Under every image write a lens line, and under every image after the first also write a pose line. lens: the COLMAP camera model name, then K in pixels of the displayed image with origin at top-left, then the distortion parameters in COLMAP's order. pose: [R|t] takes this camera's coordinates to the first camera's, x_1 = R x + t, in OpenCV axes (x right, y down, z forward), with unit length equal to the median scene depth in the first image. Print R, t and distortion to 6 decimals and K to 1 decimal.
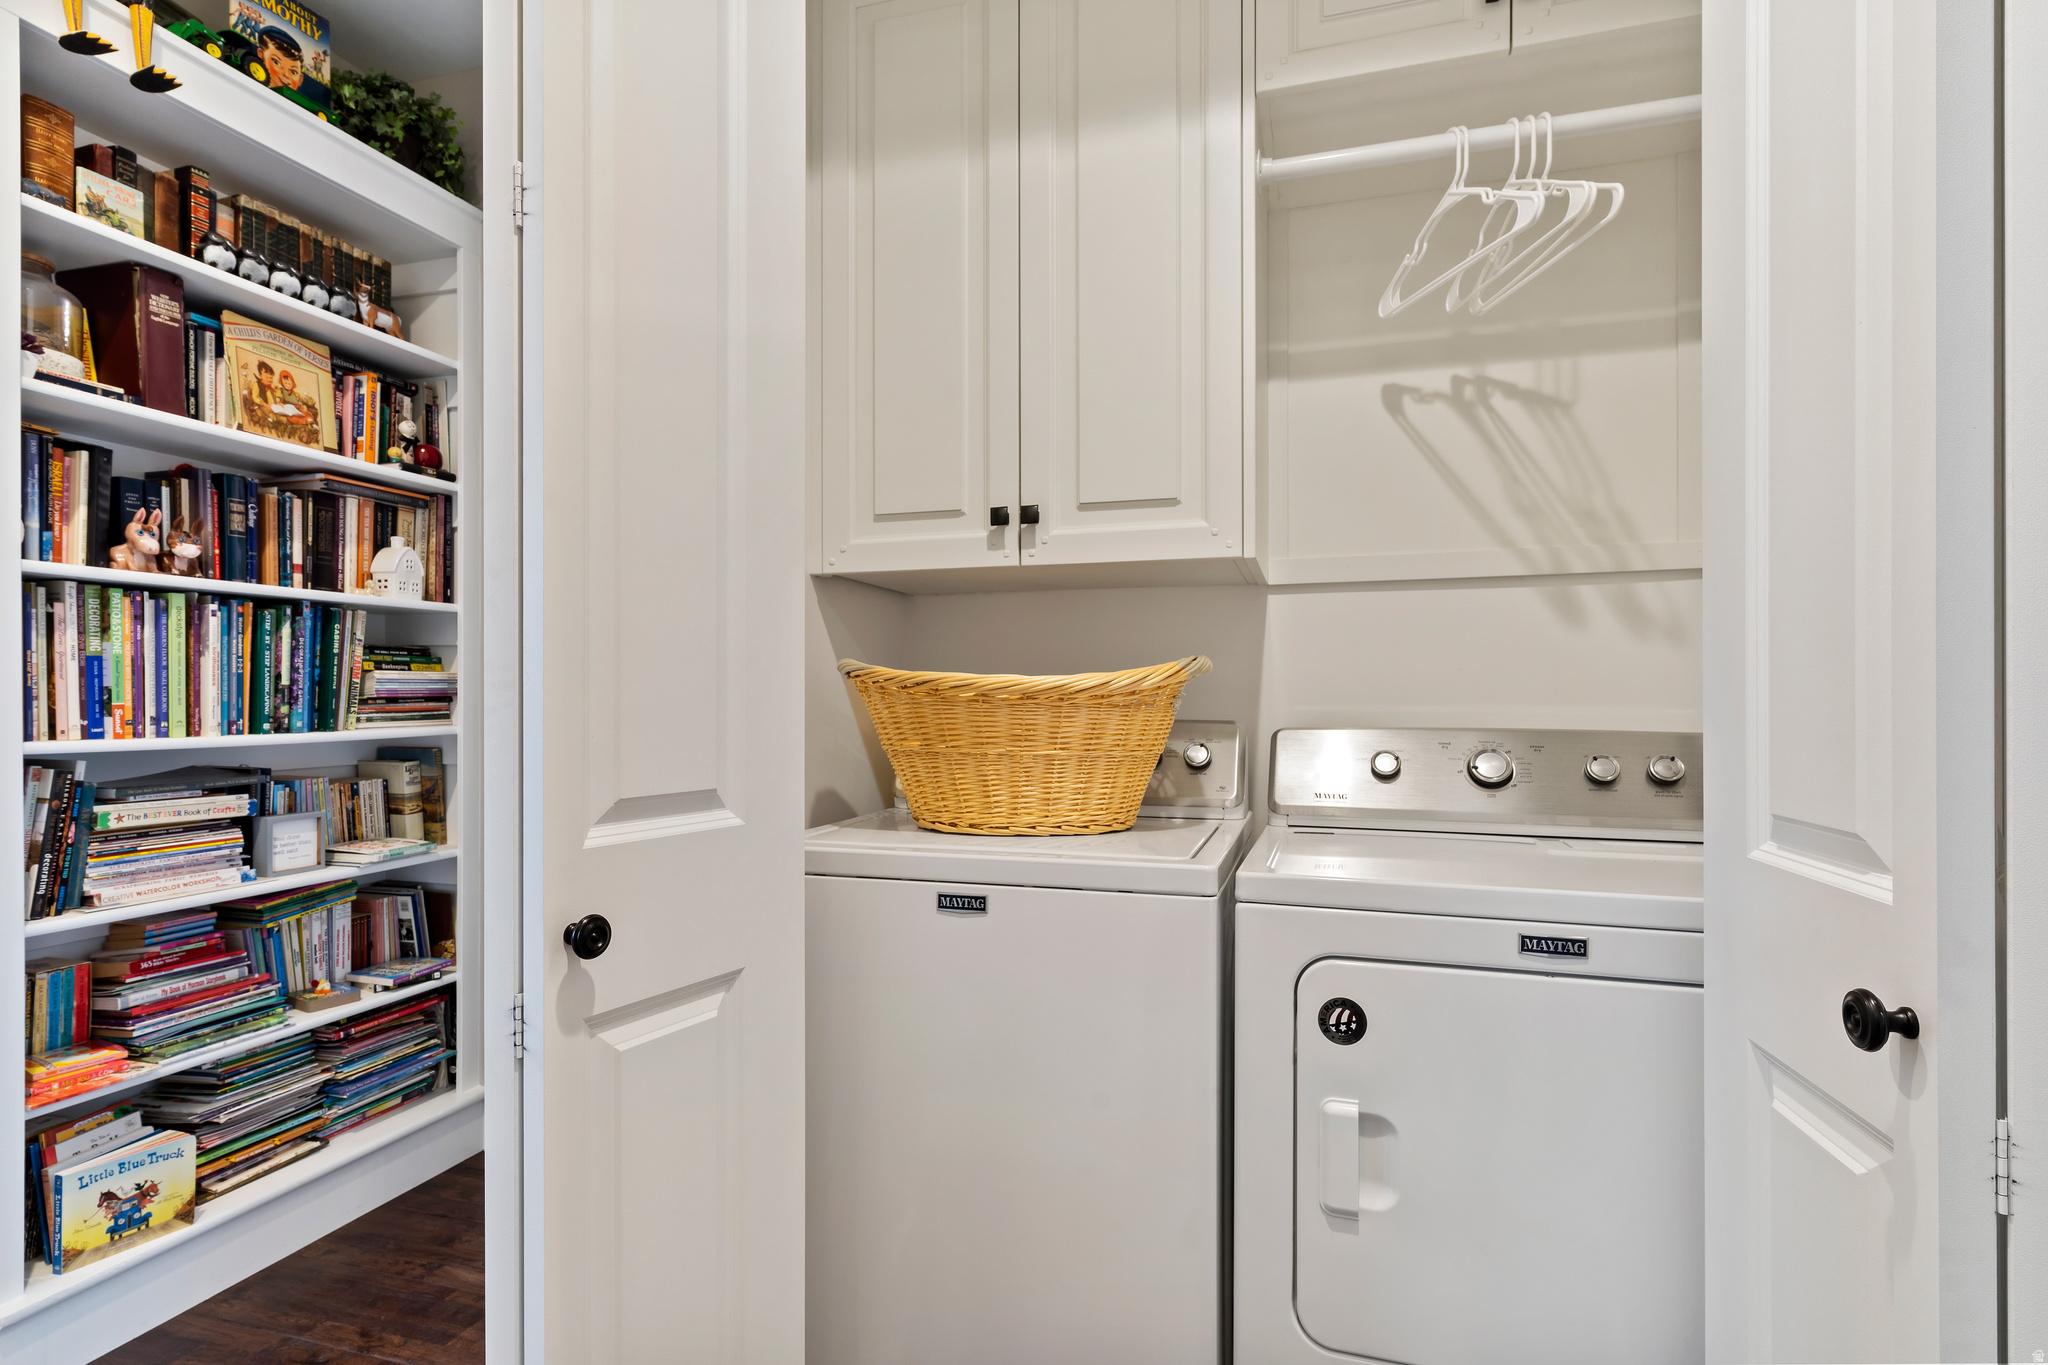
lens RADIAL K [[1018.5, 0, 1014.3], [0, 1018.5, 691.1], [0, 0, 1]] dist [-0.000209, 0.000702]
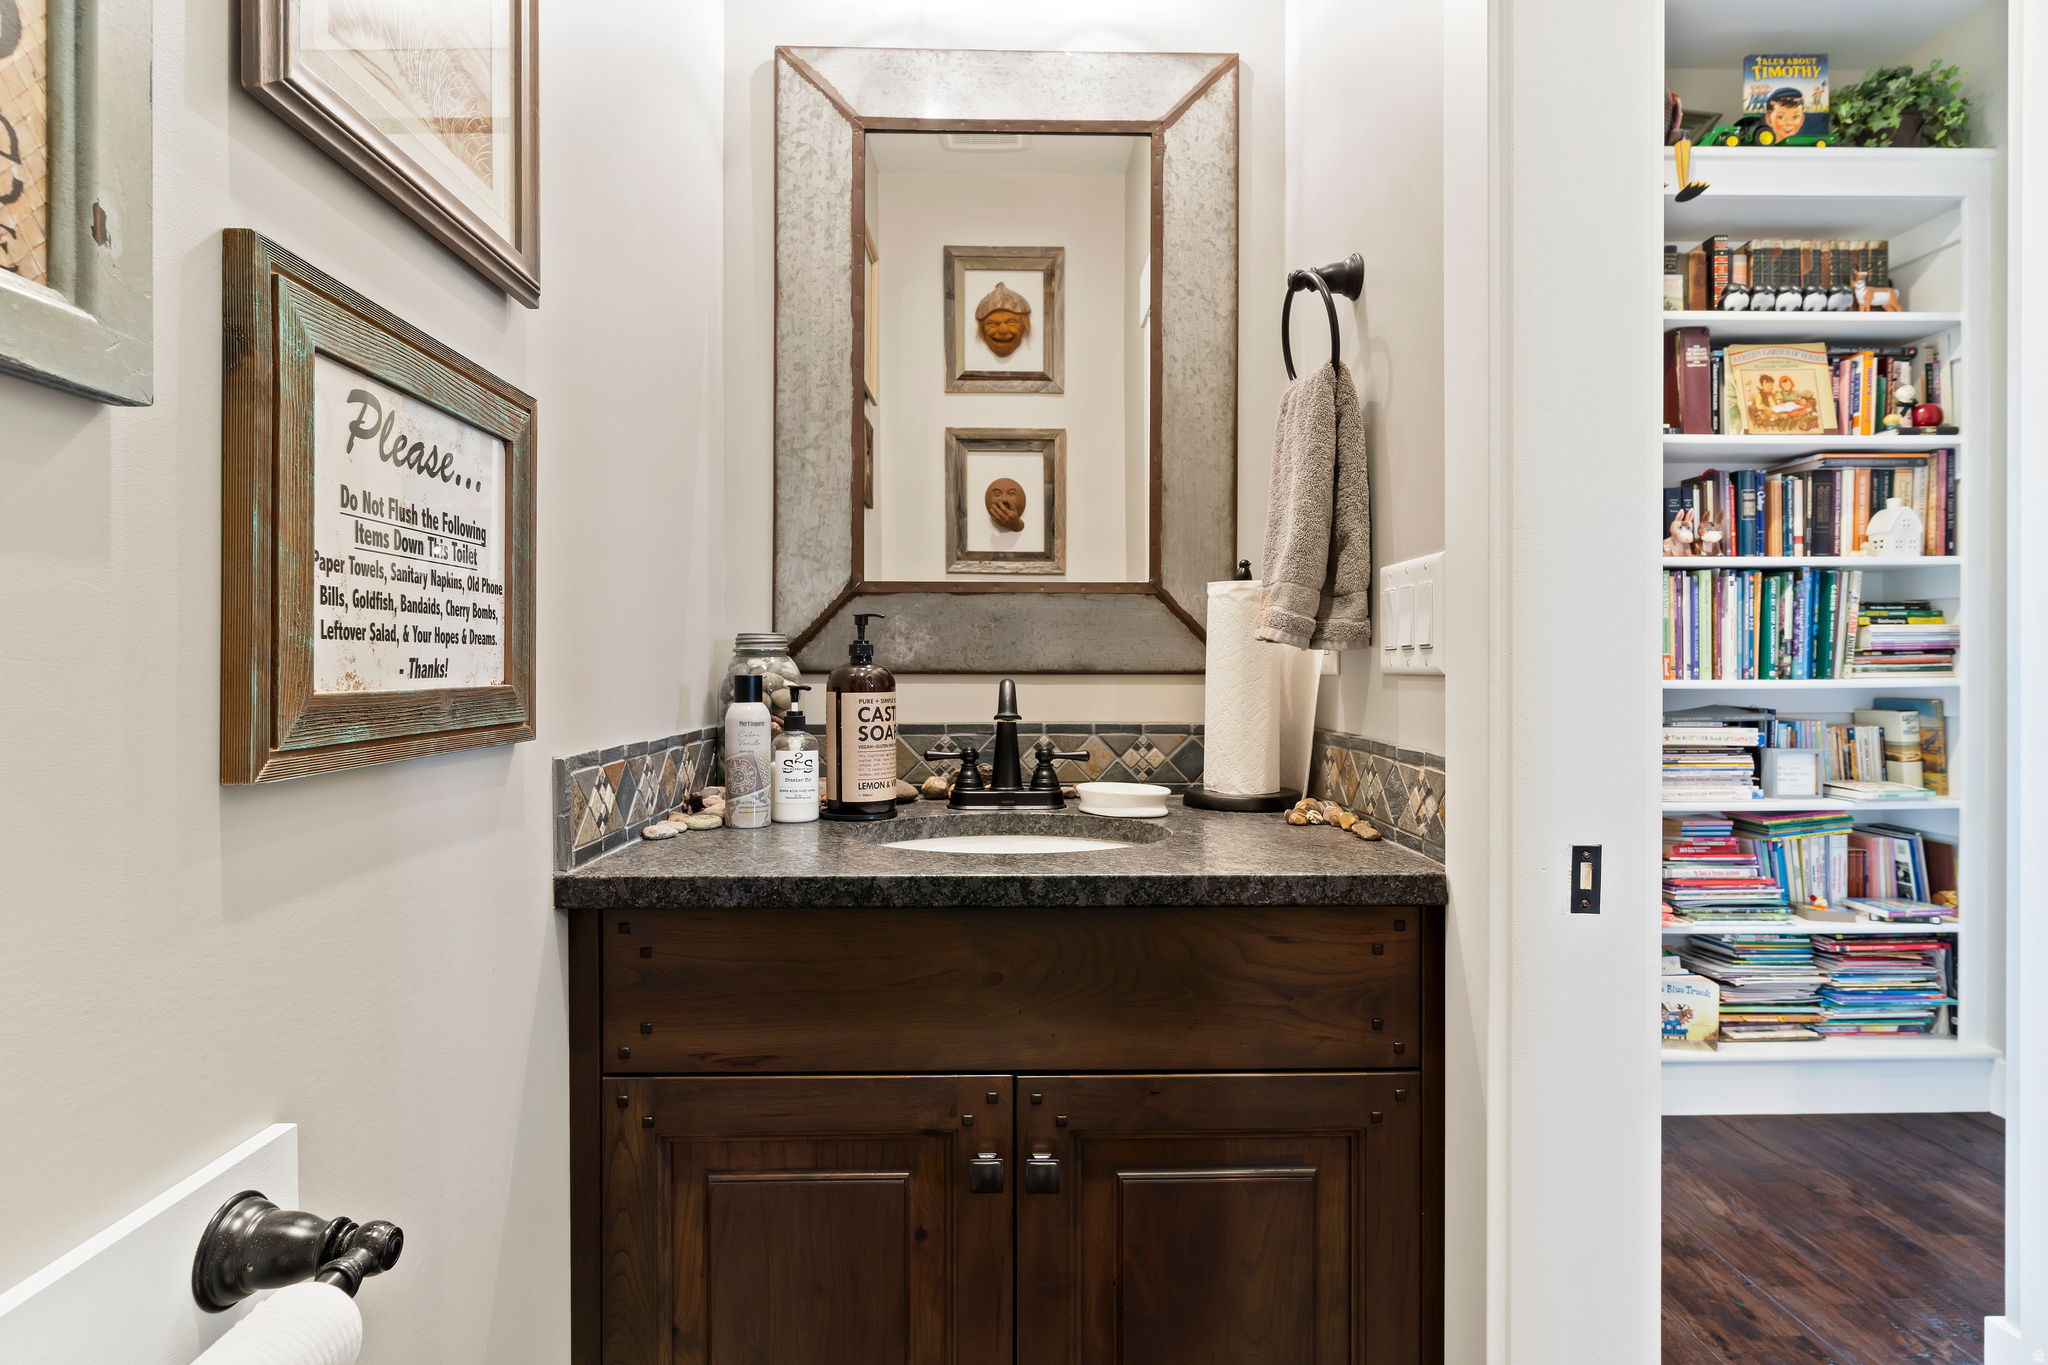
lens RADIAL K [[1056.3, 0, 1015.0], [0, 1056.3, 668.1], [0, 0, 1]] dist [-0.001893, 0.000702]
pose [[0.315332, 0.007899, -0.948949, 0.166592], [0.006187, 0.999927, 0.010380, 0.009020], [0.948961, -0.009144, 0.315260, -0.240816]]
